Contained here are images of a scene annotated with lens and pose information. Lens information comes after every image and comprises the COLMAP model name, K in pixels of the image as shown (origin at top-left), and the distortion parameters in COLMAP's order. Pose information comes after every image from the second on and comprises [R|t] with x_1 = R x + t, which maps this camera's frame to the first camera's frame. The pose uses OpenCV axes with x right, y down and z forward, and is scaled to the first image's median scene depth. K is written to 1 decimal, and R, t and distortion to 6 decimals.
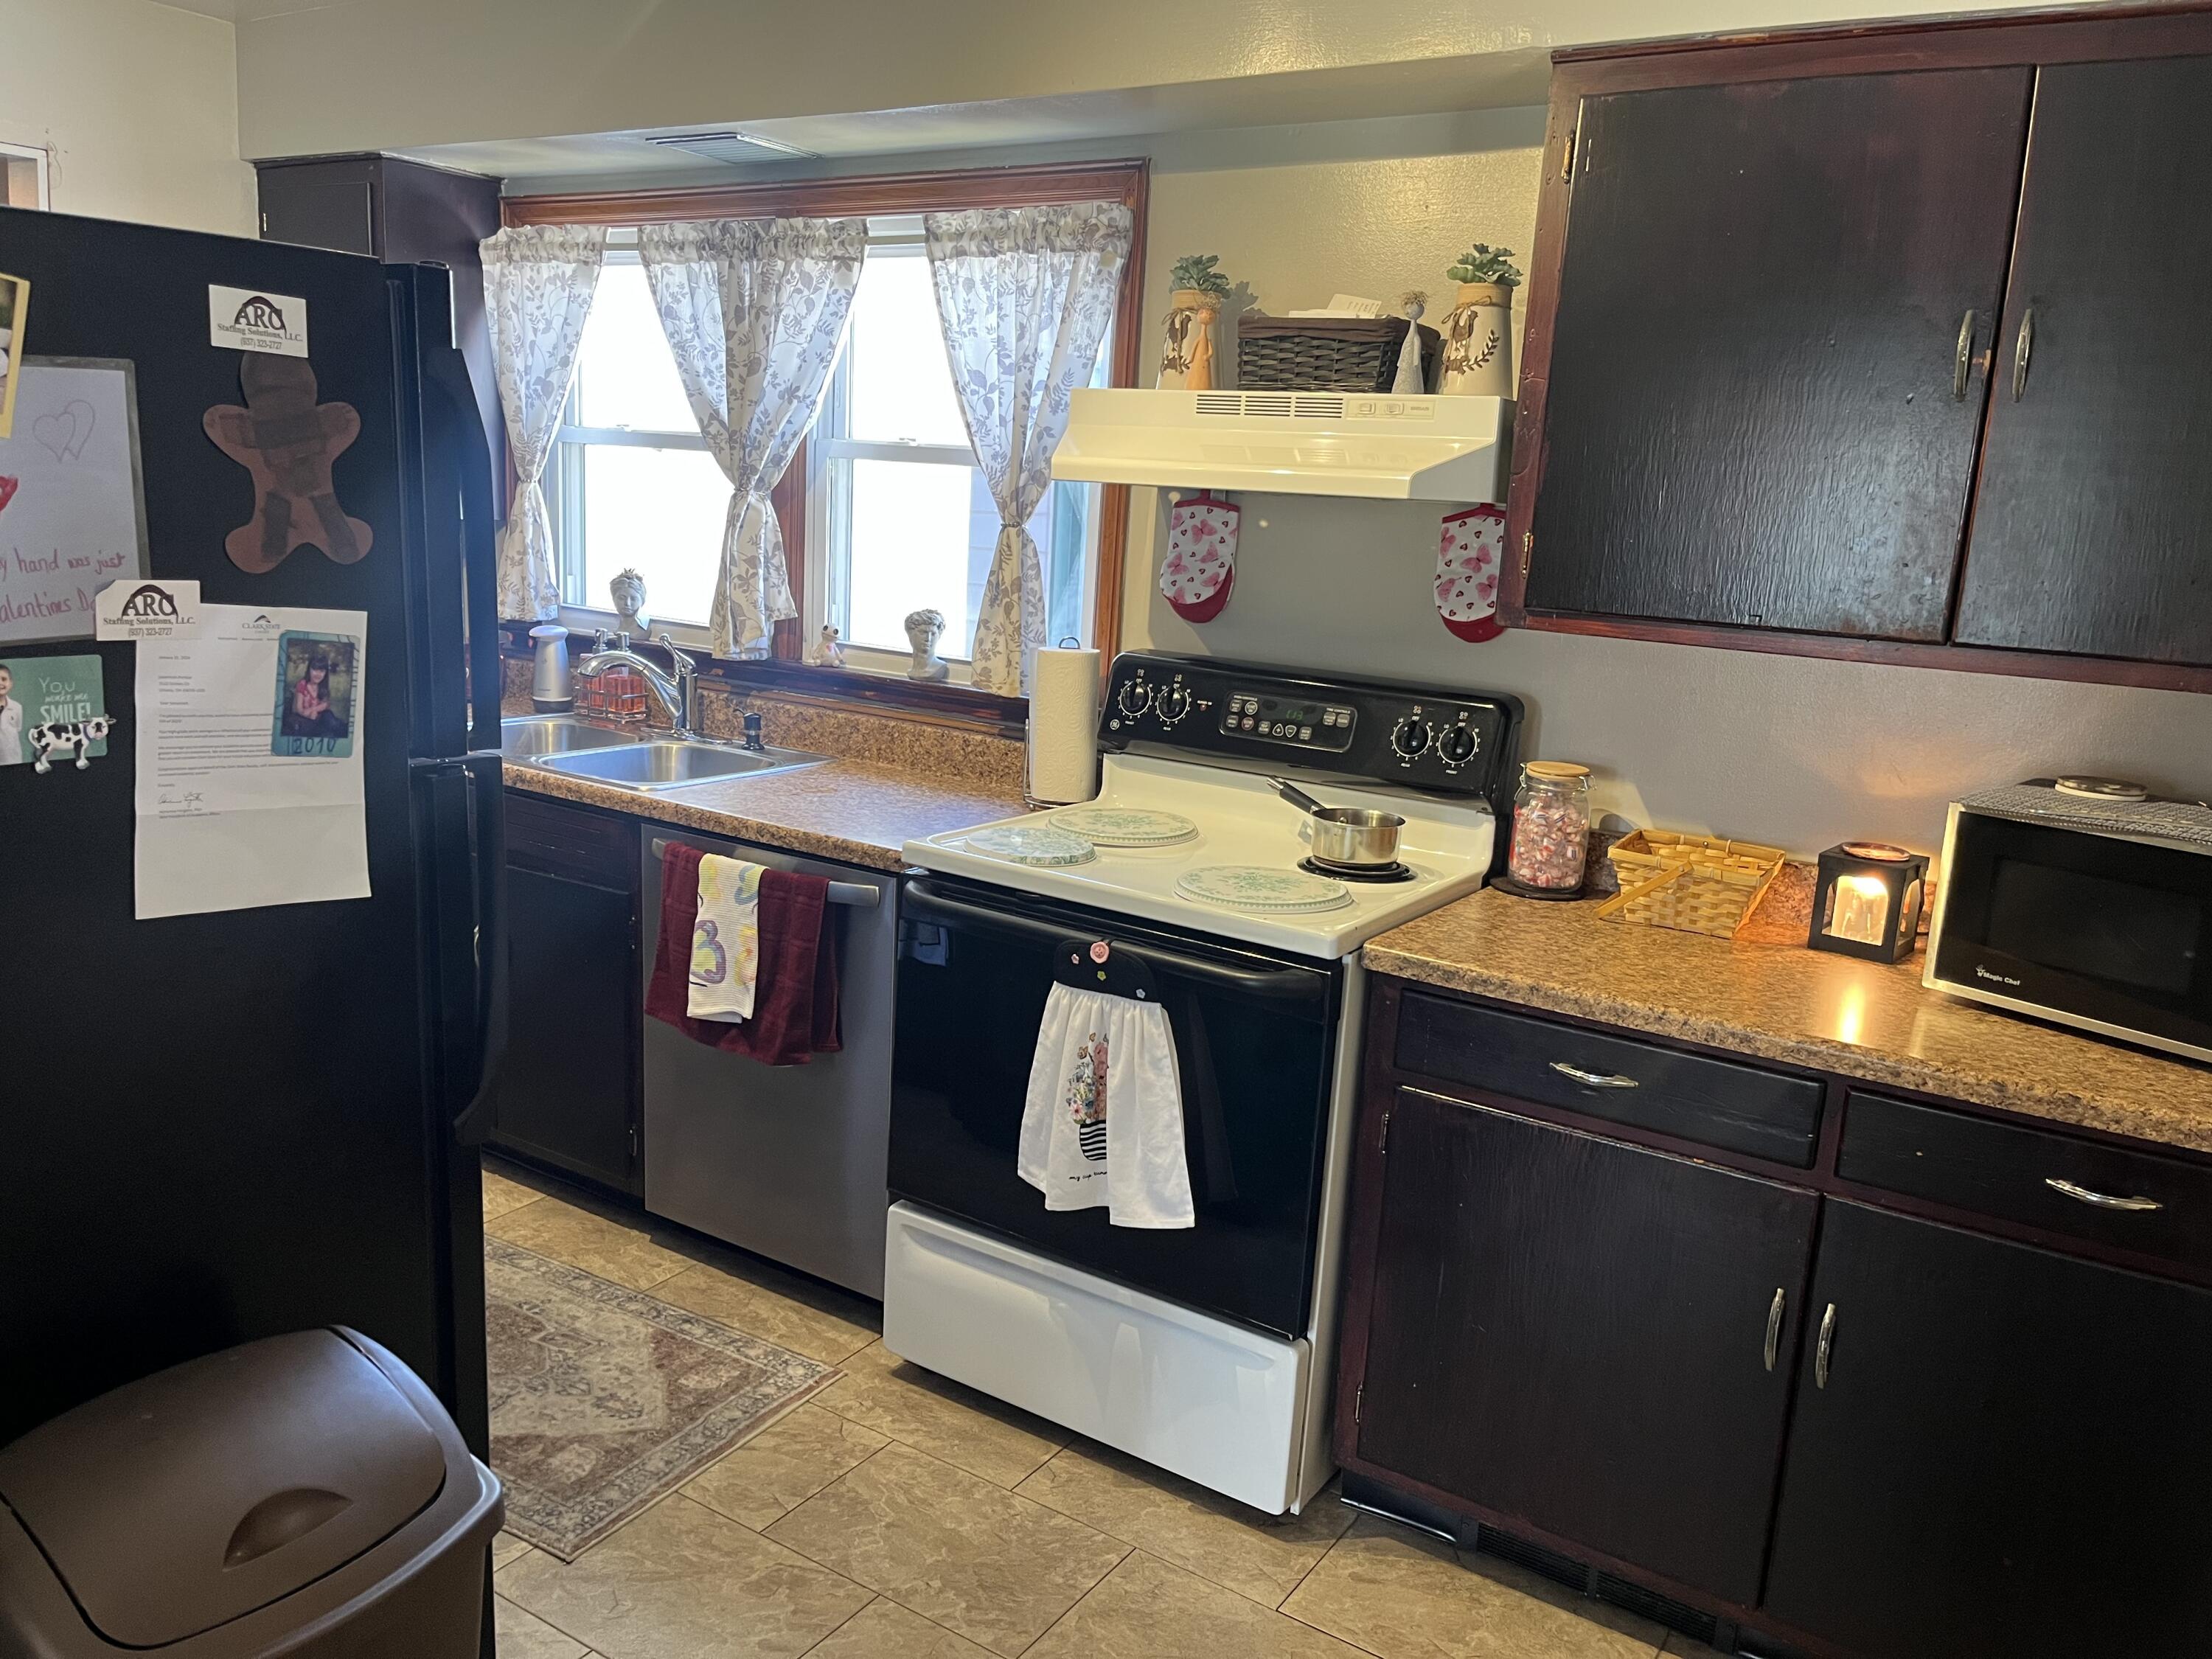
lens RADIAL K [[1687.8, 0, 1099.6], [0, 1687.8, 839.5], [0, 0, 1]] dist [0.055048, -0.071059]
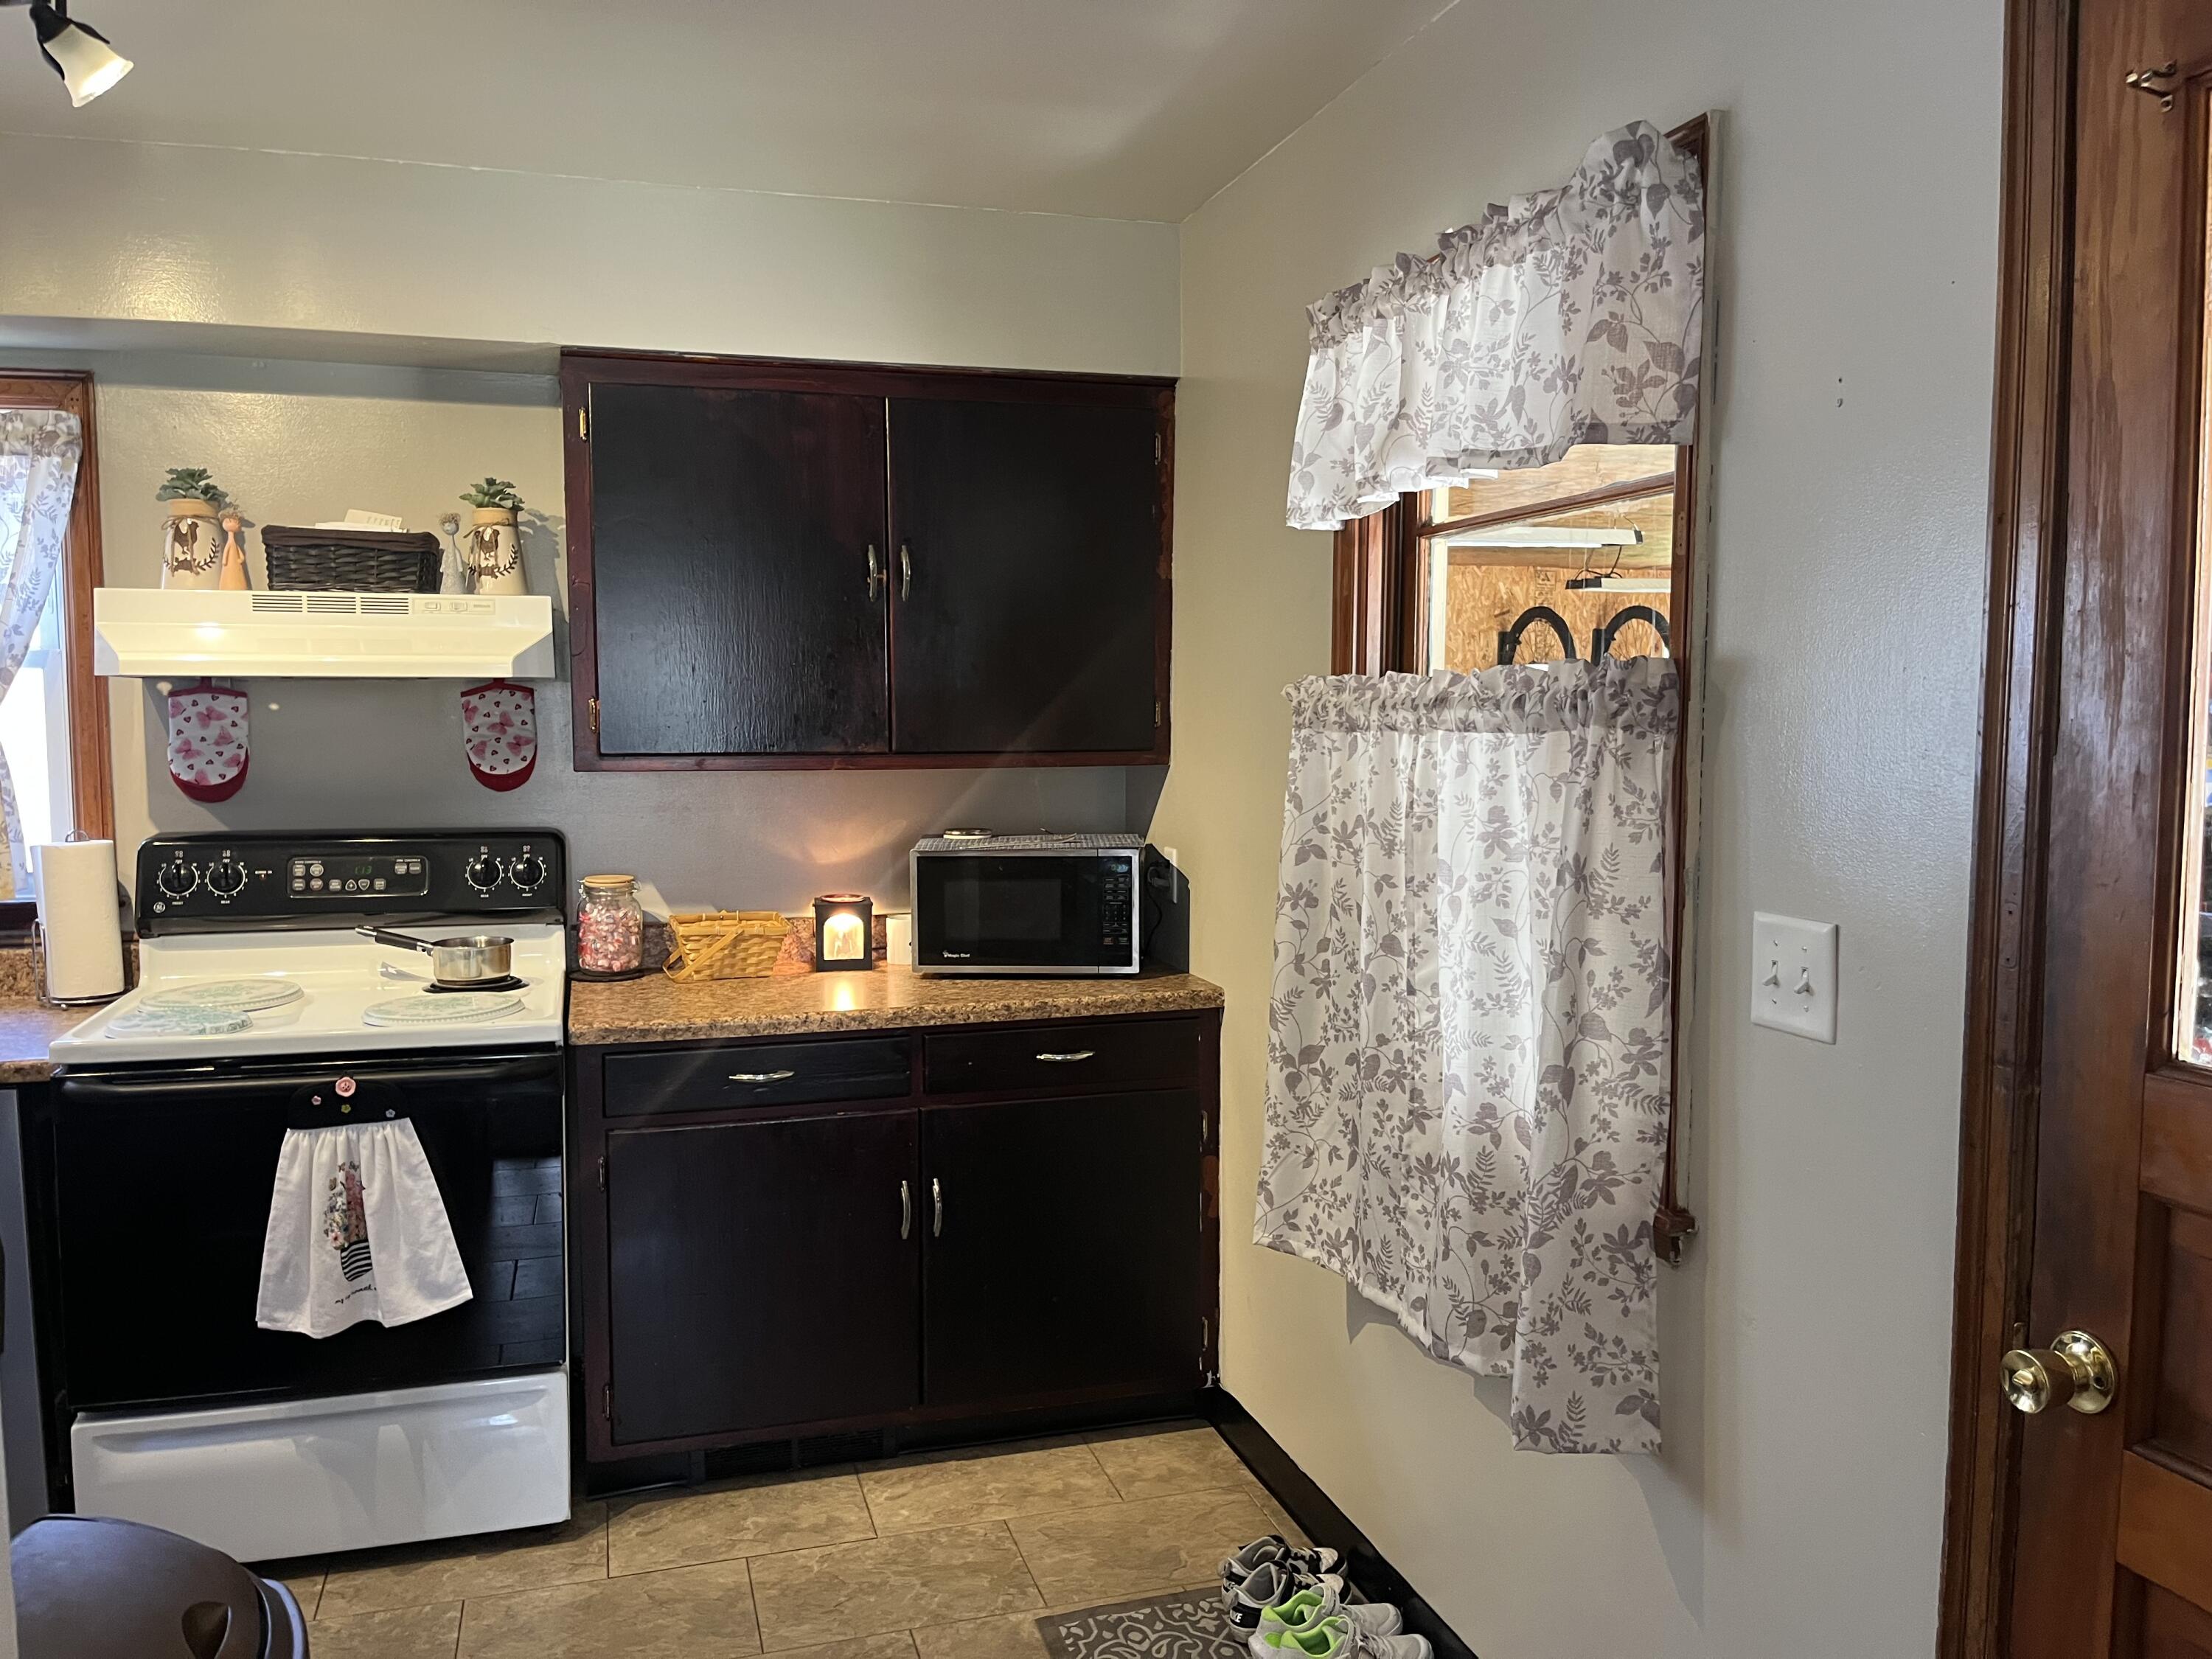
lens RADIAL K [[1687.8, 0, 1105.0], [0, 1687.8, 836.4], [0, 0, 1]] dist [0.055048, -0.071059]
pose [[0.638998, -0.120245, 0.759752, -0.458516], [0.191965, 0.981383, -0.006132, 0.006573], [-0.744870, 0.149764, 0.650184, -0.118352]]
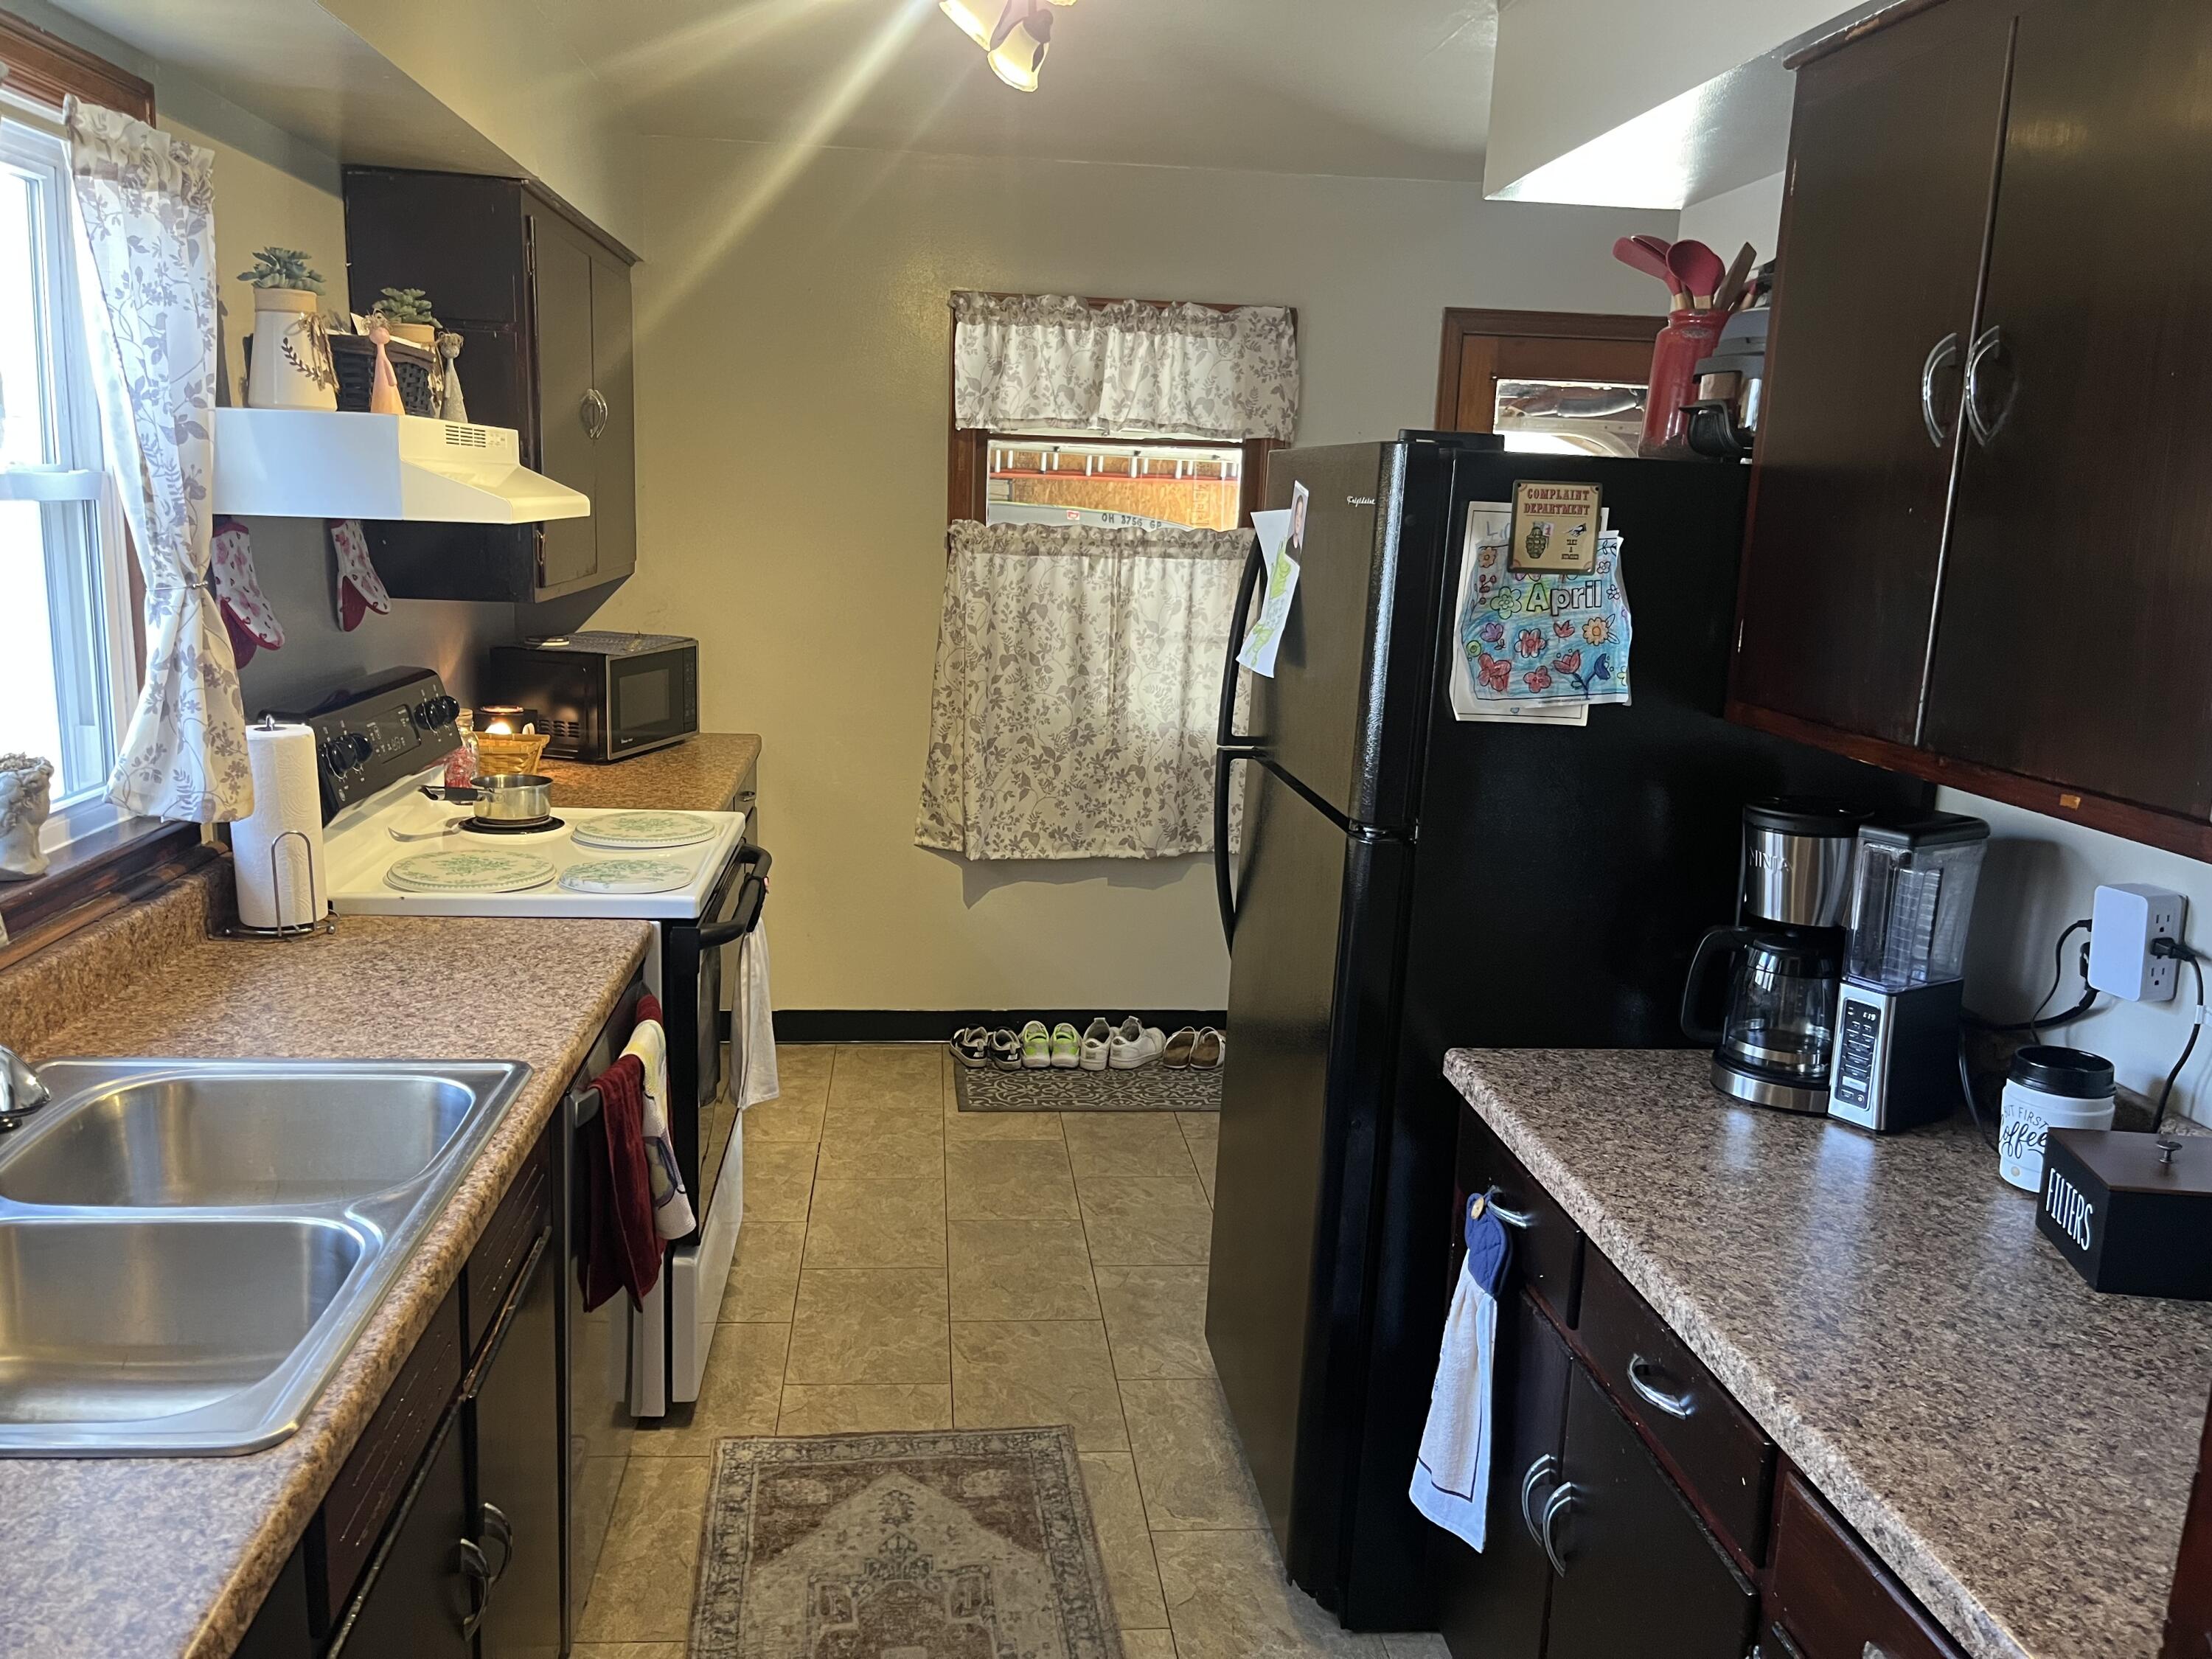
lens RADIAL K [[1687.8, 0, 1087.5], [0, 1687.8, 823.6], [0, 0, 1]] dist [0.055048, -0.071059]
pose [[-0.628269, -0.229309, 0.743435, -0.993929], [0.082609, 0.930512, 0.356824, -0.375904], [-0.773598, 0.285596, -0.565669, 1.361439]]
